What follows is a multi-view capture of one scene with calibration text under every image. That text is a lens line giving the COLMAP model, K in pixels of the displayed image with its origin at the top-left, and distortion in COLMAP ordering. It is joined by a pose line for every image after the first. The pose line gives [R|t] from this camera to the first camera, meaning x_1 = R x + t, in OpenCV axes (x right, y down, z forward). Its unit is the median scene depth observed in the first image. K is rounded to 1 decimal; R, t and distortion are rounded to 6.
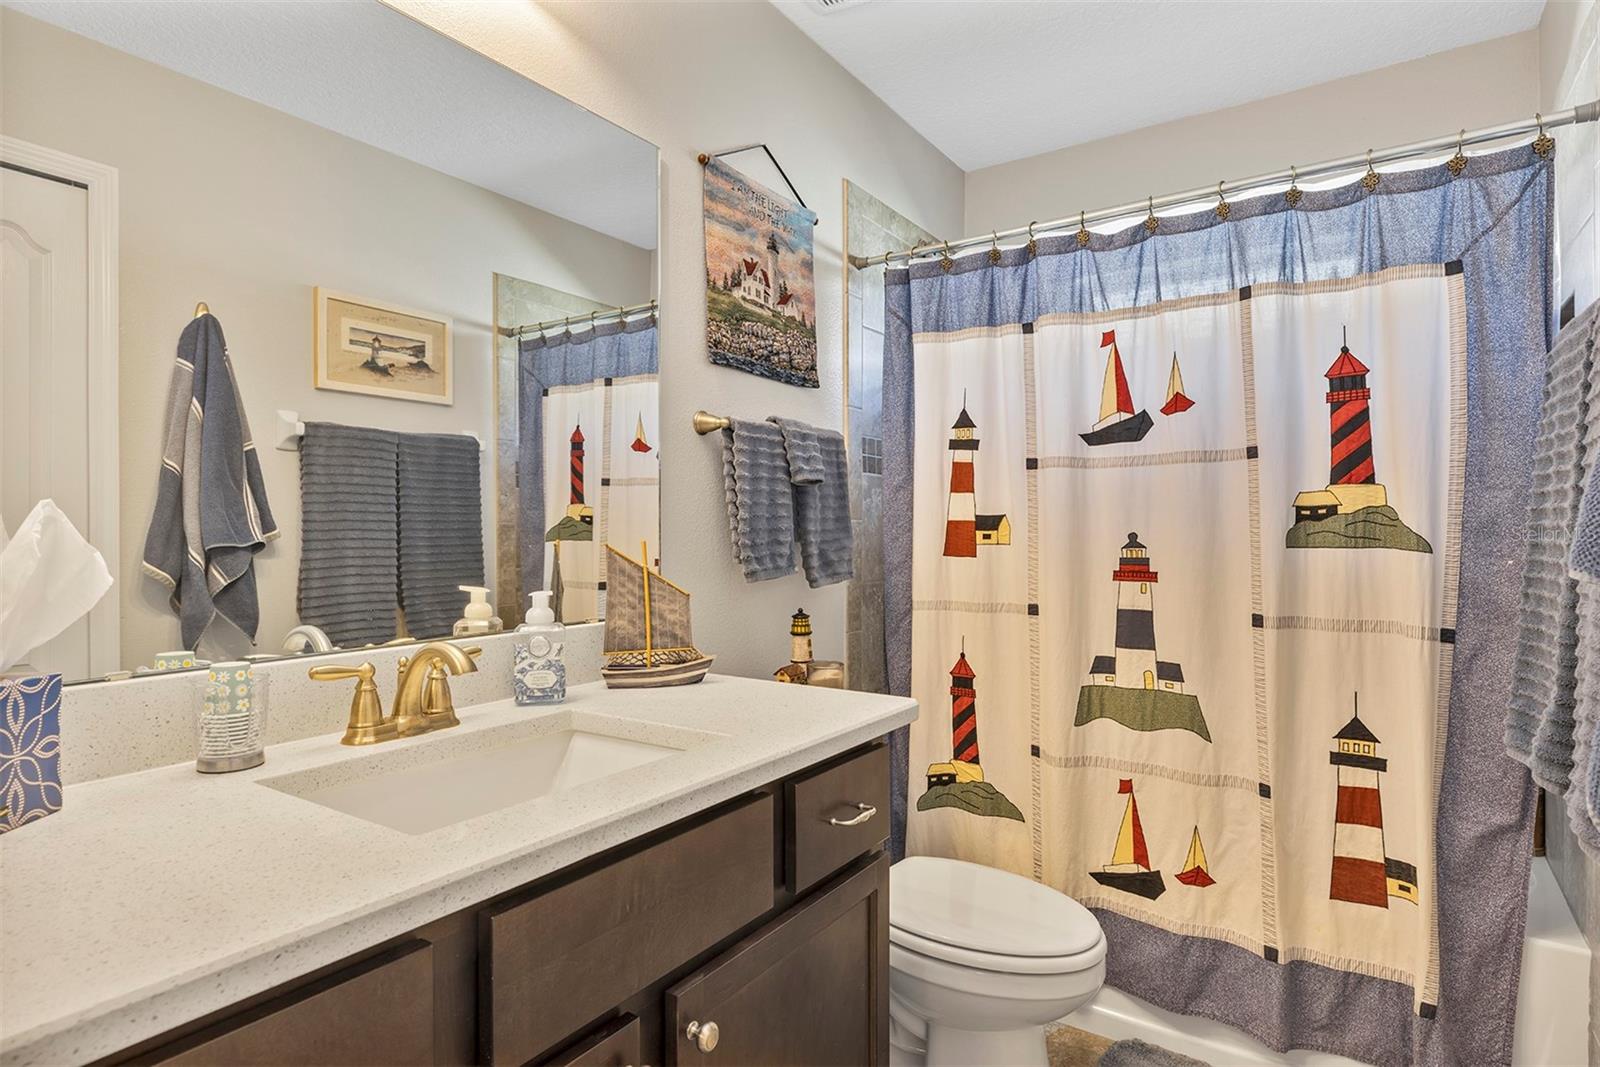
lens RADIAL K [[874.0, 0, 798.1], [0, 874.0, 529.8], [0, 0, 1]] dist [0.012413, -0.000607]
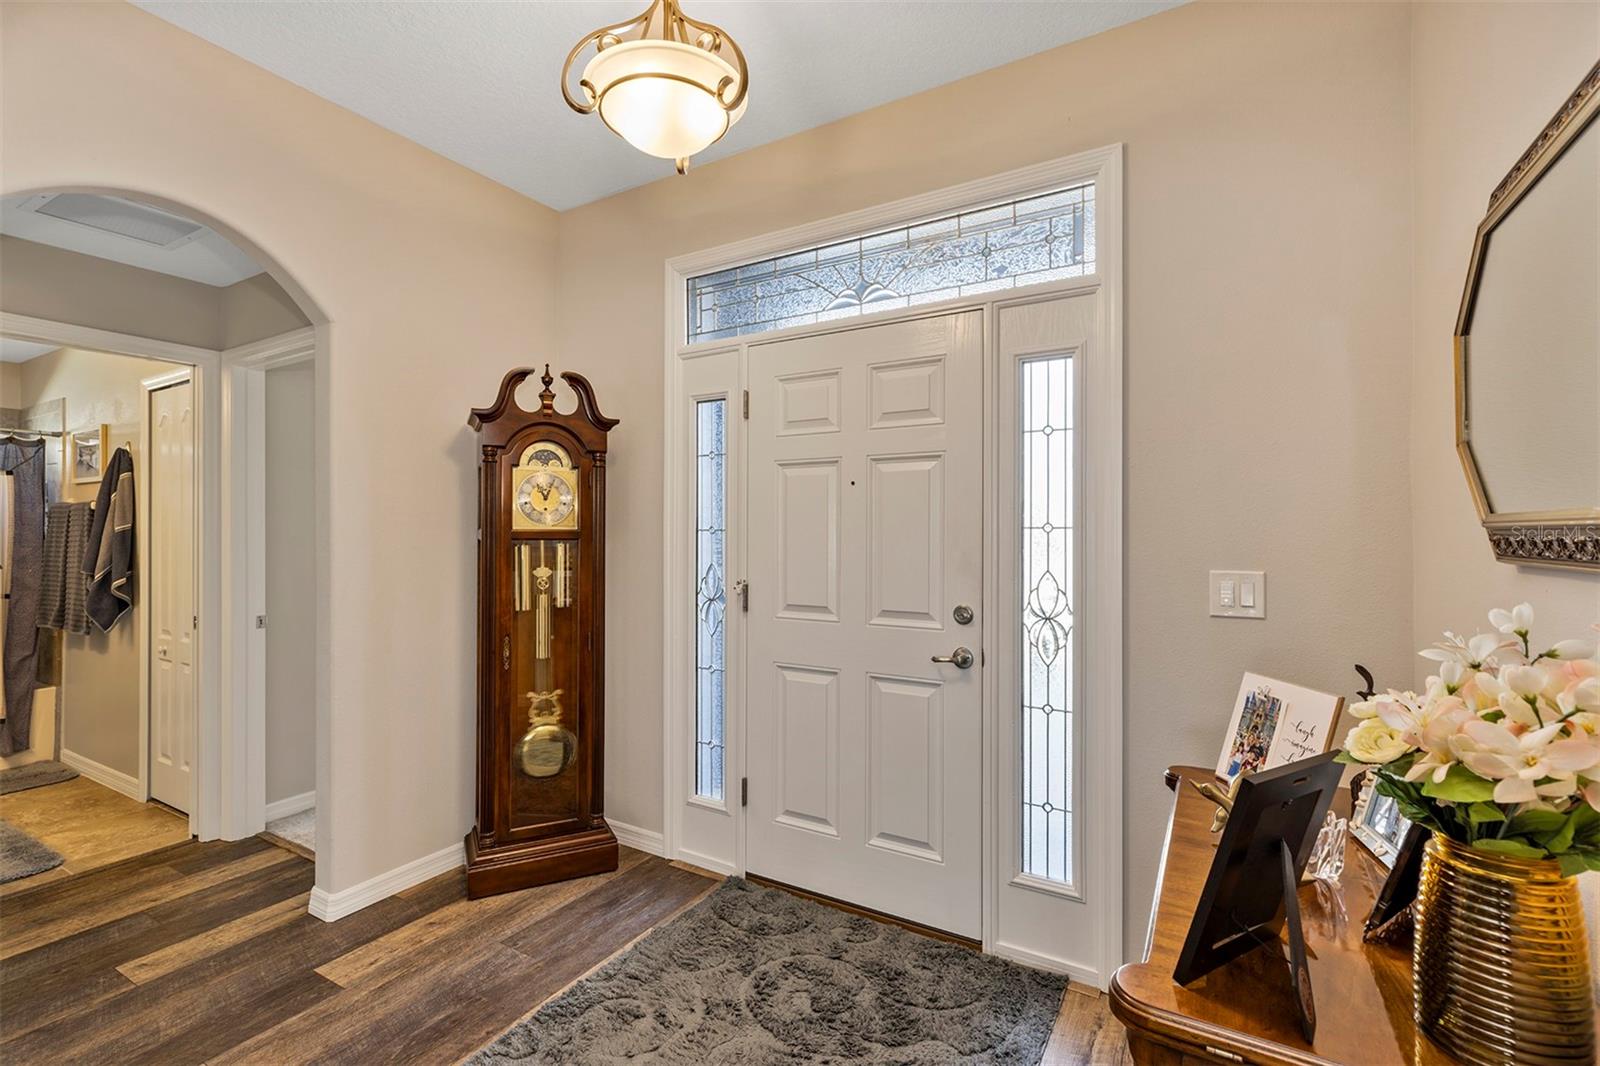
lens RADIAL K [[712.7, 0, 799.8], [0, 712.7, 534.2], [0, 0, 1]] dist [0.001317, -0.001060]
pose [[-0.053902, 0.007152, 0.998521, -1.833665], [0.005162, 0.999963, -0.006884, -0.060171], [-0.998533, 0.004783, -0.053937, -1.562591]]
